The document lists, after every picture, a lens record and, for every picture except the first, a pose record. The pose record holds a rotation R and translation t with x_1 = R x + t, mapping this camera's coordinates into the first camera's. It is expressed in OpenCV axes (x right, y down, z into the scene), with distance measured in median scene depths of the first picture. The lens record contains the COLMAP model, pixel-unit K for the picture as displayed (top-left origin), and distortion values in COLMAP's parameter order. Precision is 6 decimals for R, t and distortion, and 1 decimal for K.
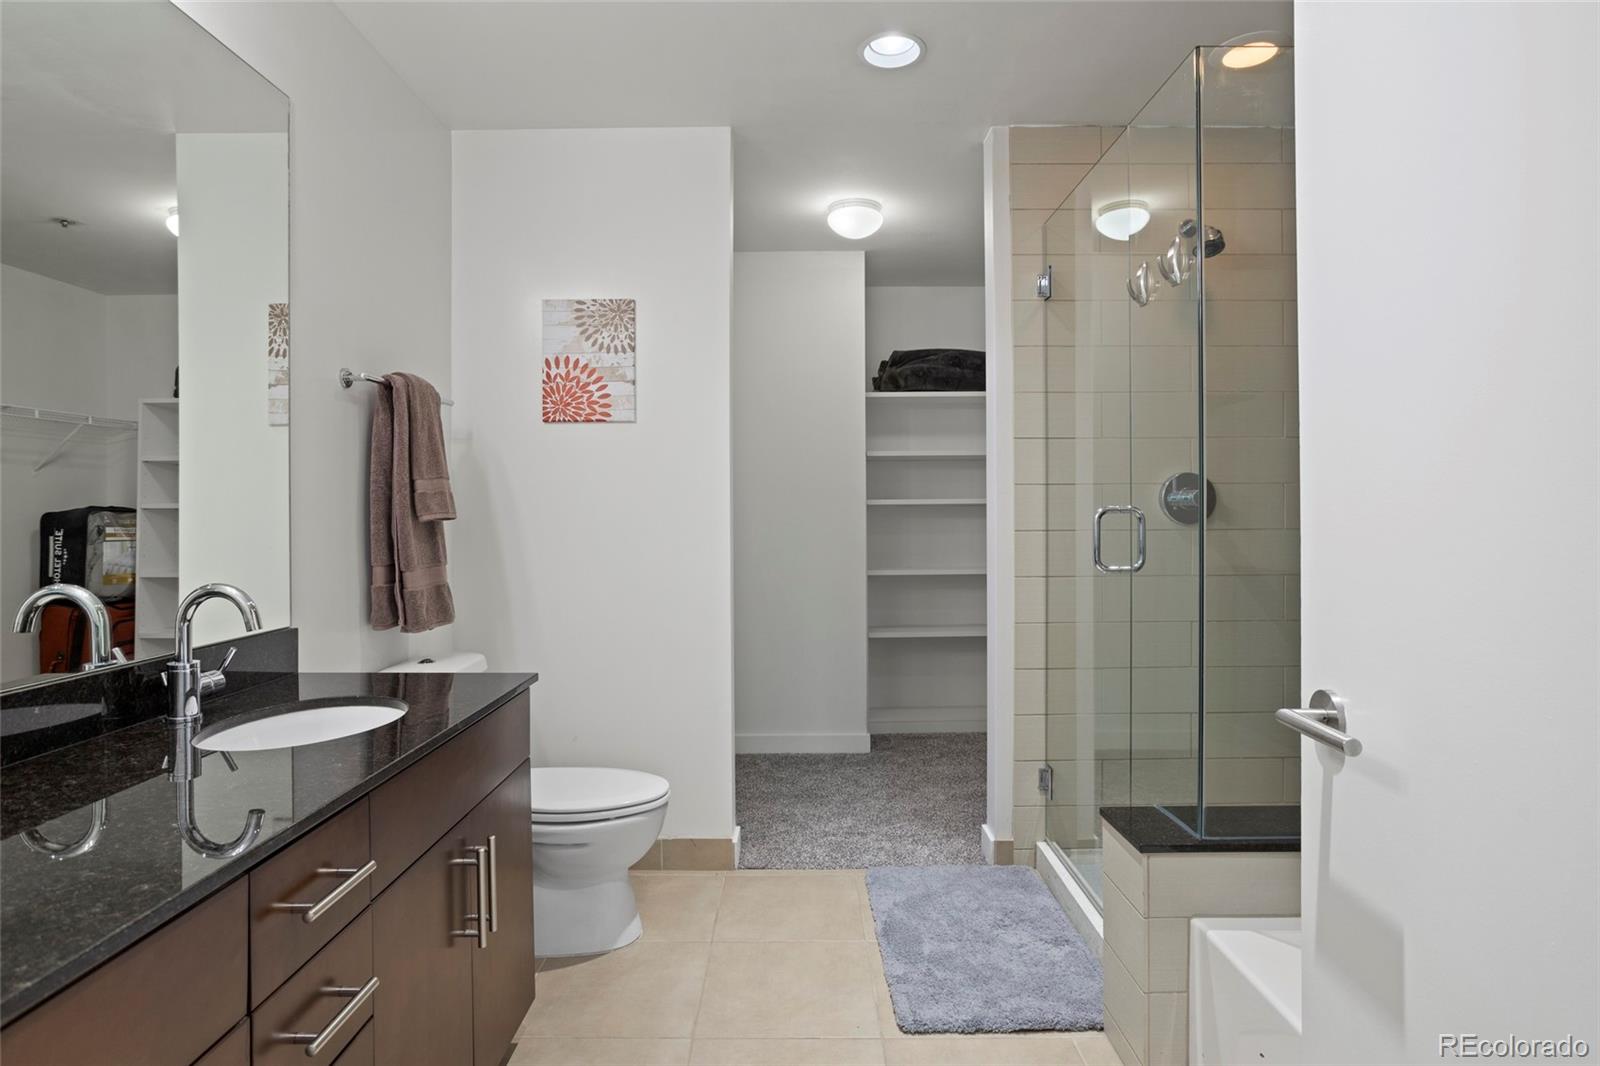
lens RADIAL K [[854.1, 0, 791.4], [0, 854.1, 516.2], [0, 0, 1]] dist [-0.057499, 0.036767]
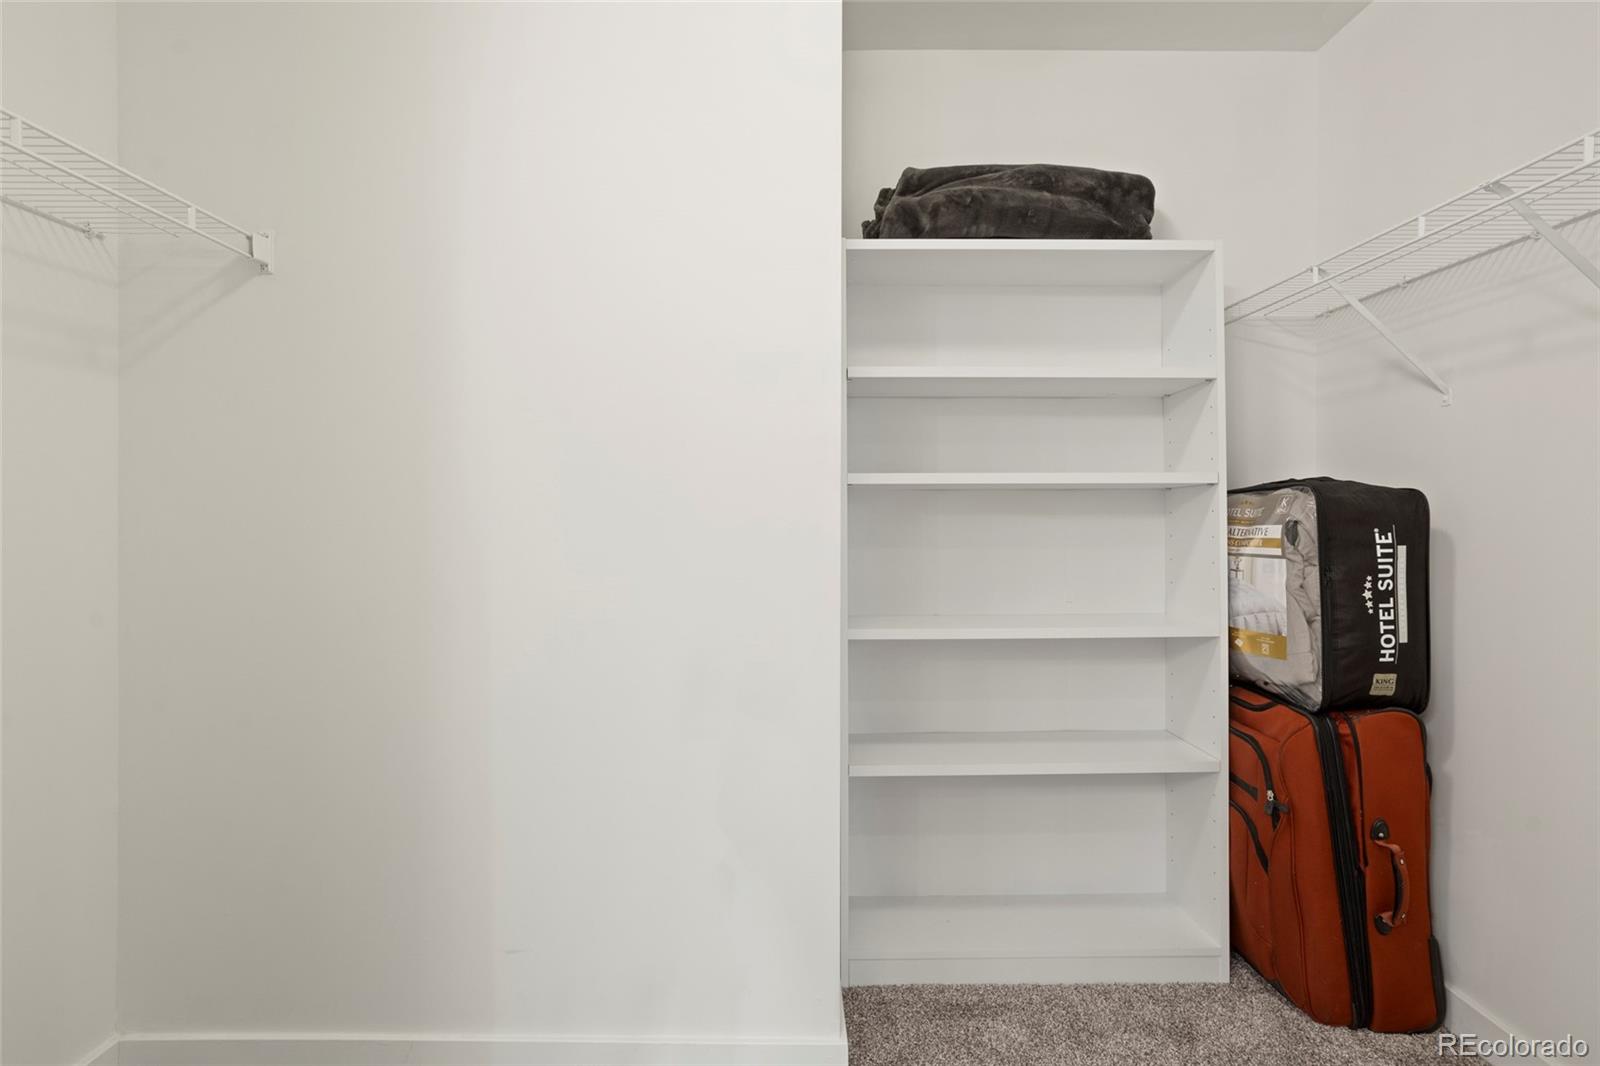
lens RADIAL K [[770.0, 0, 808.9], [0, 770.0, 512.3], [0, 0, 1]] dist [-0.003158, 0.000100]
pose [[0.999738, 0.010645, 0.020256, 0.092344], [-0.010495, 0.999917, -0.007522, 0.008959], [-0.020334, 0.007307, 0.999767, 0.907236]]
